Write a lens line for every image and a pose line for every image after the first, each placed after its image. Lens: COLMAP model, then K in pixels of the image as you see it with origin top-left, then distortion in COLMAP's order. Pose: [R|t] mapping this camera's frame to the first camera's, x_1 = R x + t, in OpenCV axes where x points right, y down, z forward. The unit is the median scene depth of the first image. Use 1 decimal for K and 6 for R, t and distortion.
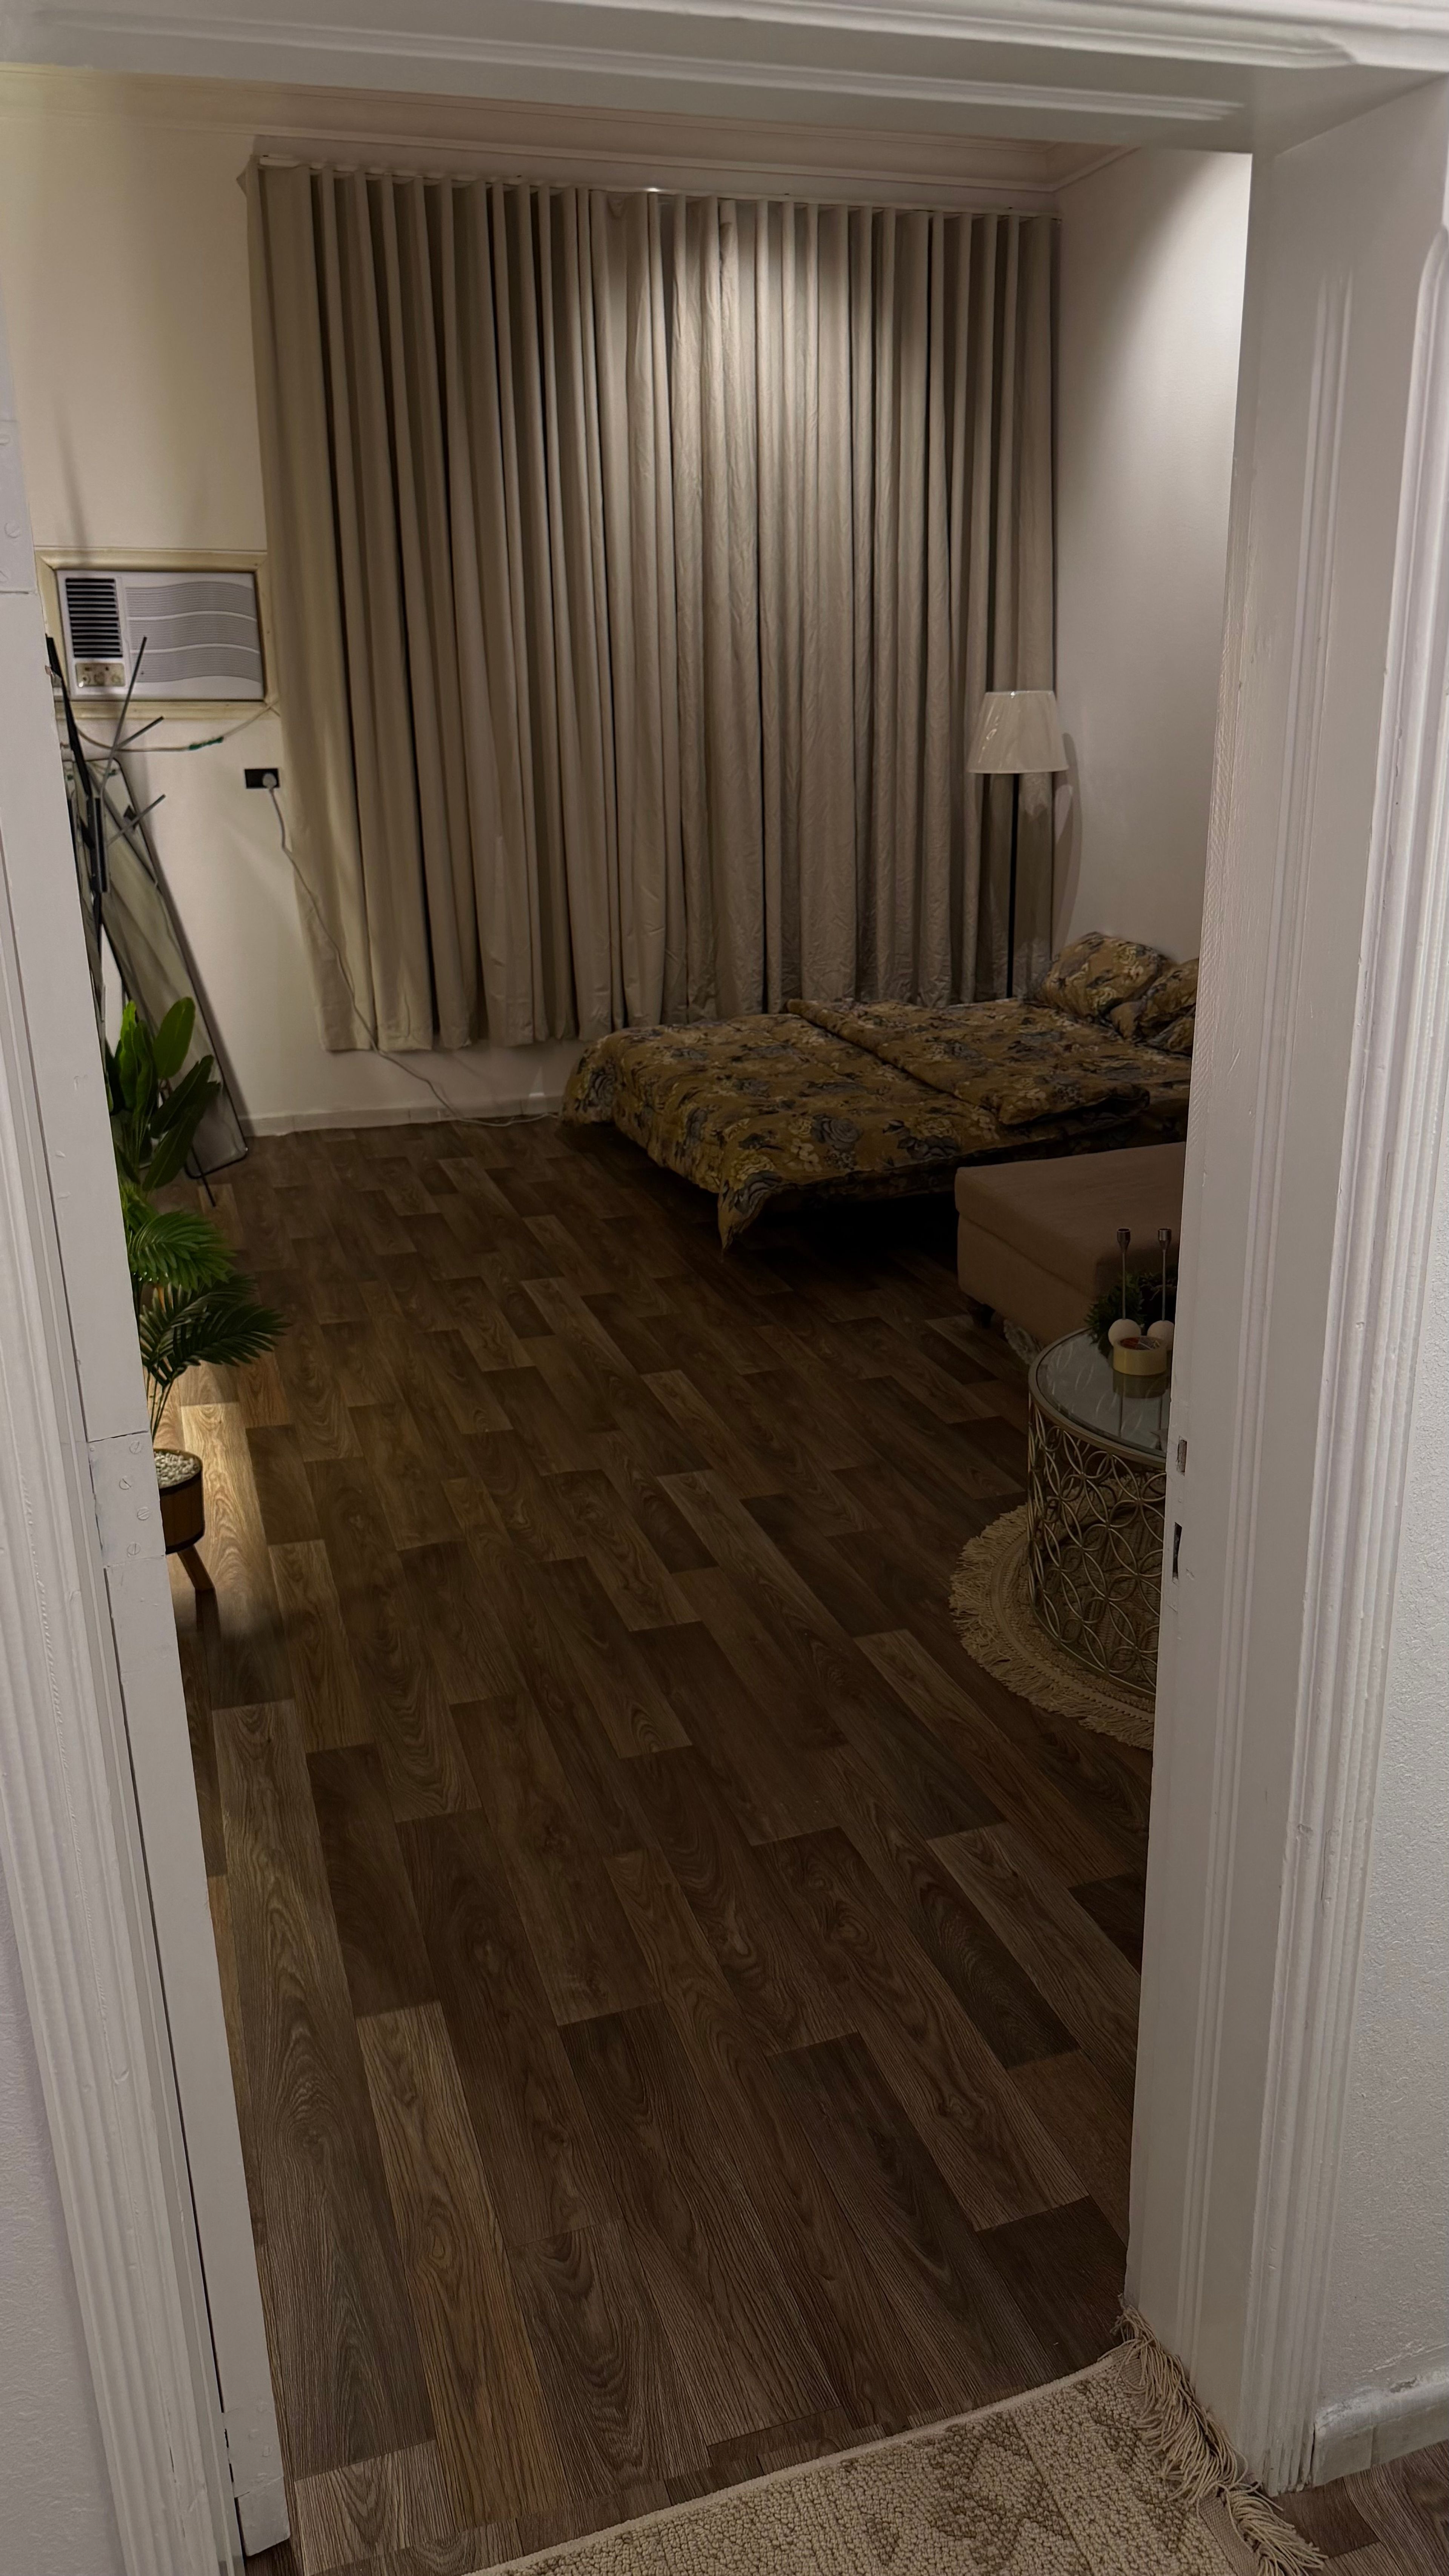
lens RADIAL K [[1855.9, 0, 728.8], [0, 1855.9, 1263.2], [0, 0, 1]] dist [0.083810, -0.095625]
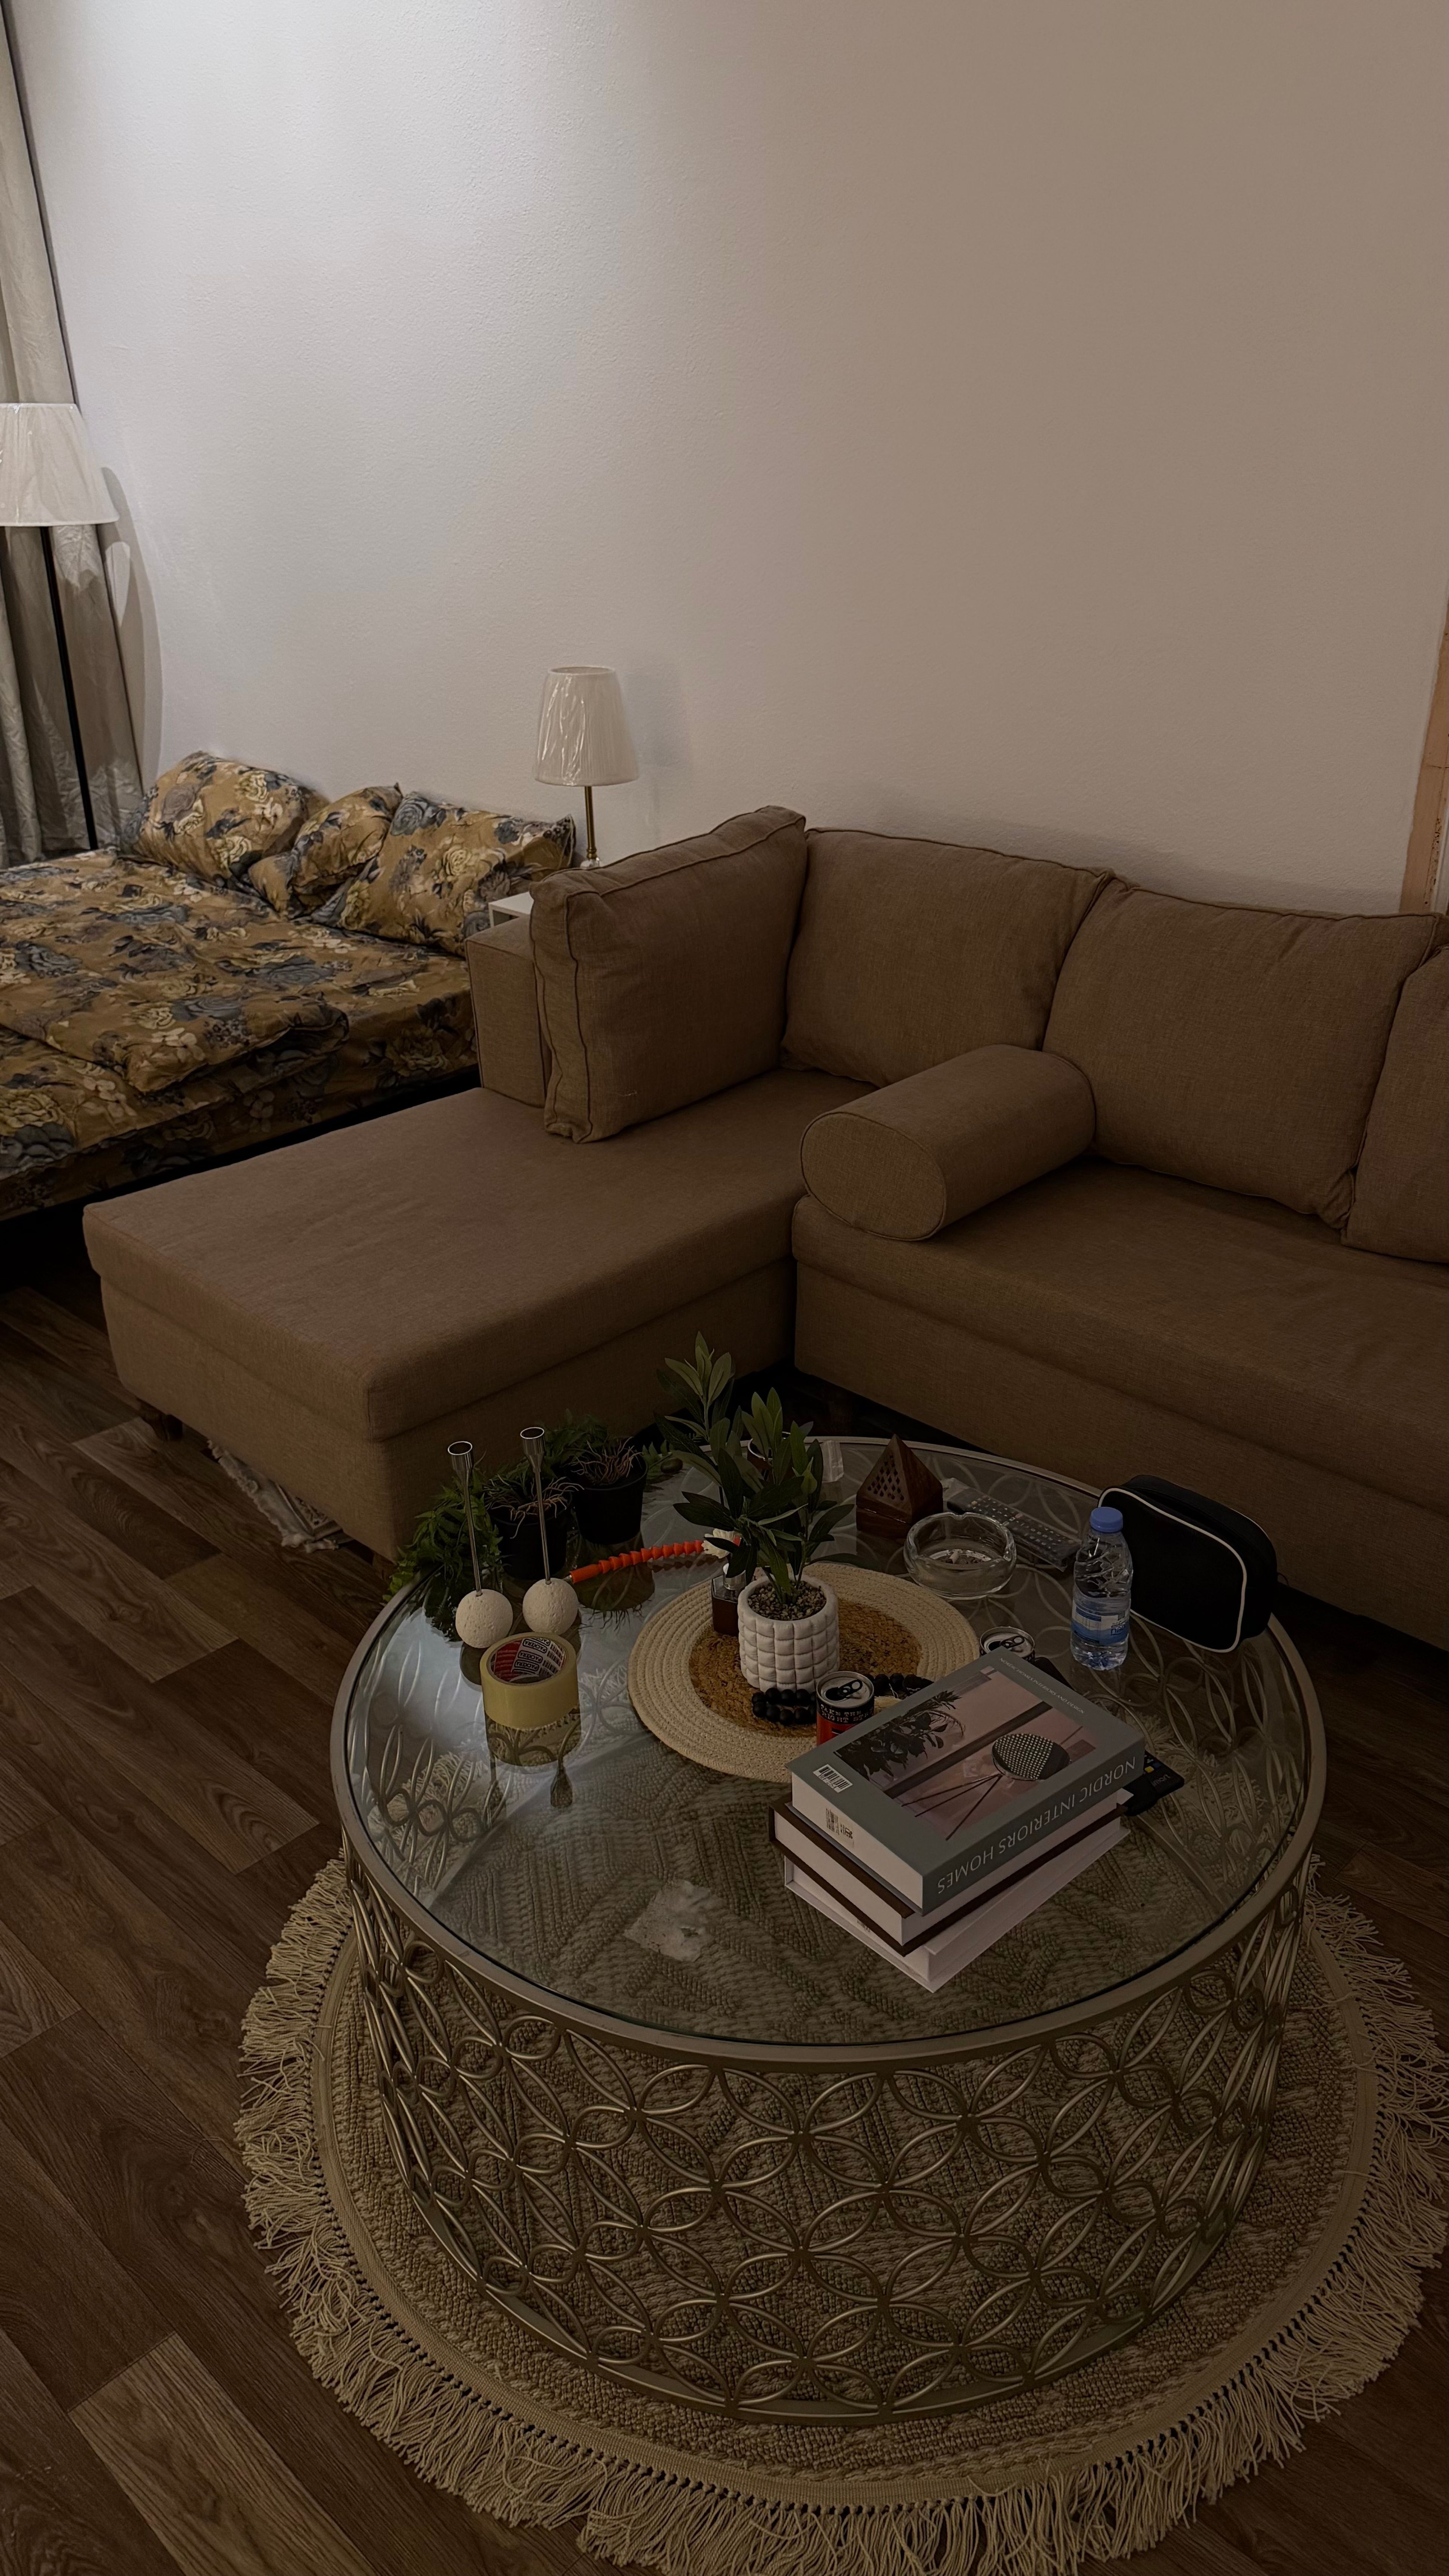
lens RADIAL K [[1855.9, 0, 805.4], [0, 1855.9, 1254.4], [0, 0, 1]] dist [0.083810, -0.095625]
pose [[0.869562, -0.181215, 0.459373, 0.042275], [0.124301, 0.980604, 0.151540, -0.099659], [-0.477925, -0.074673, 0.875221, 0.337416]]
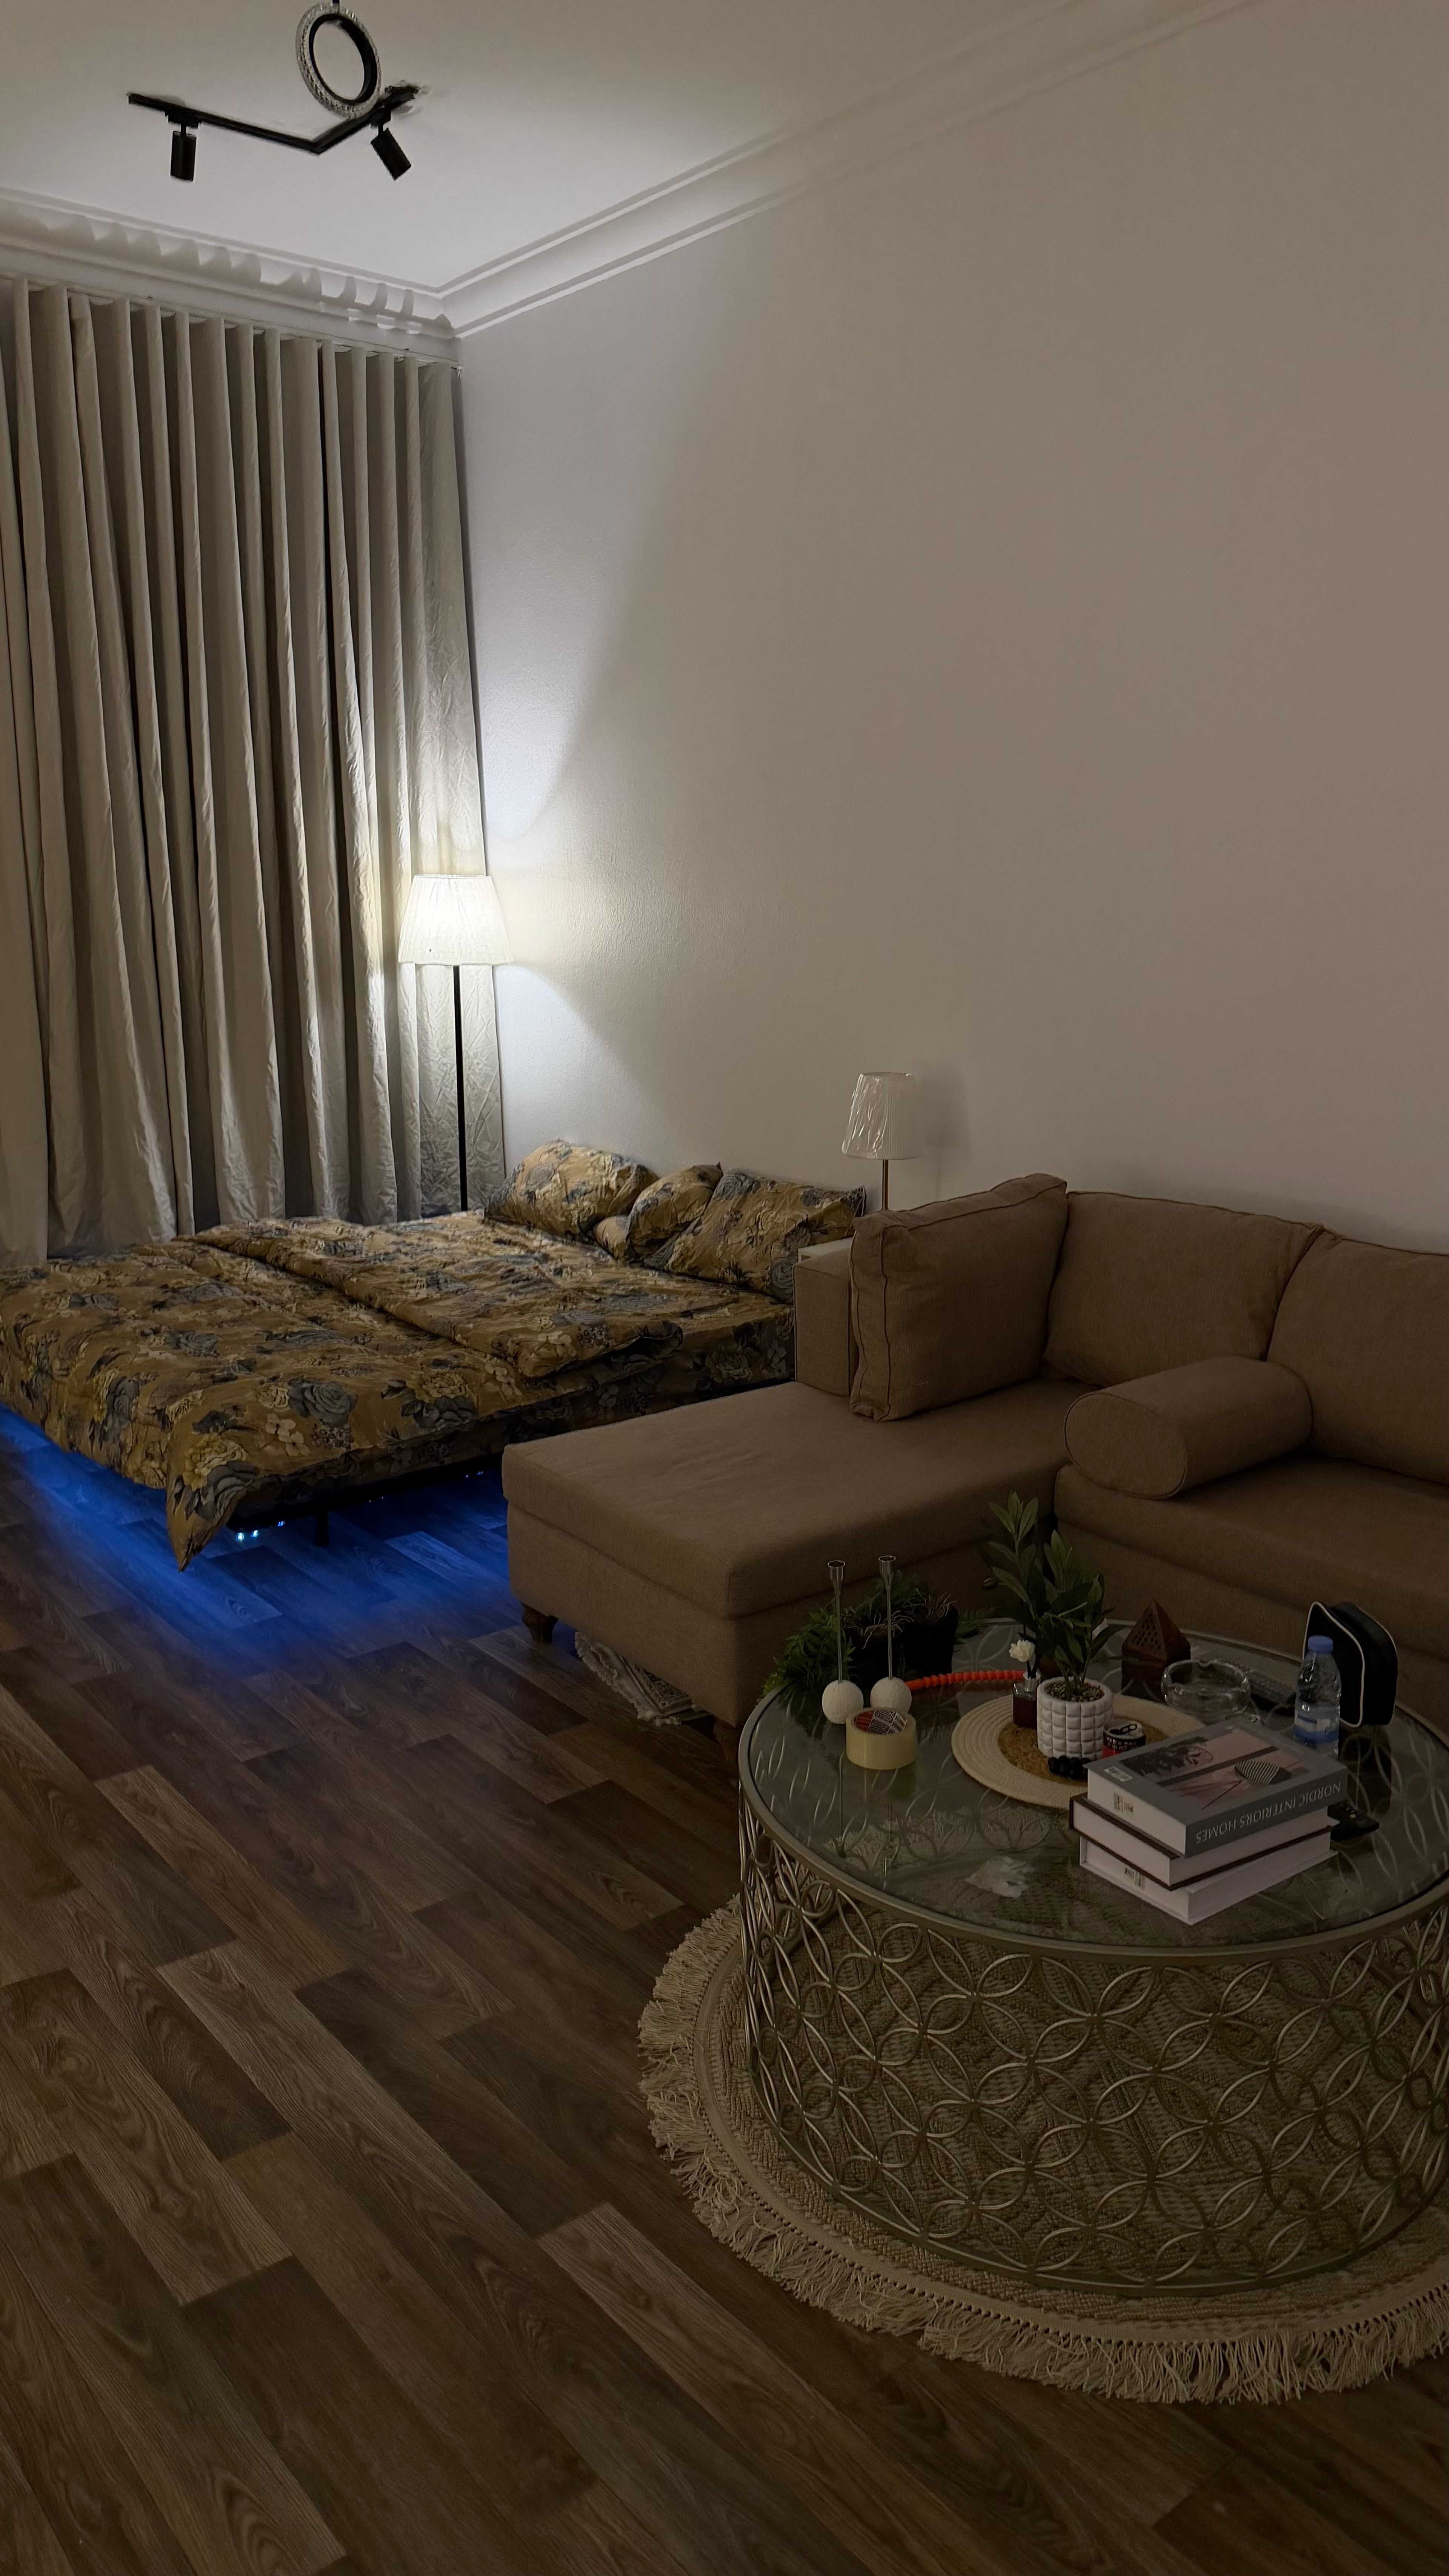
lens RADIAL K [[1855.9, 0, 753.4], [0, 1855.9, 1219.5], [0, 0, 1]] dist [0.083810, -0.095625]
pose [[0.931600, -0.035634, 0.361734, -0.062006], [0.077911, 0.991629, -0.102963, -0.056910], [-0.355037, 0.124104, 0.926578, 0.206073]]
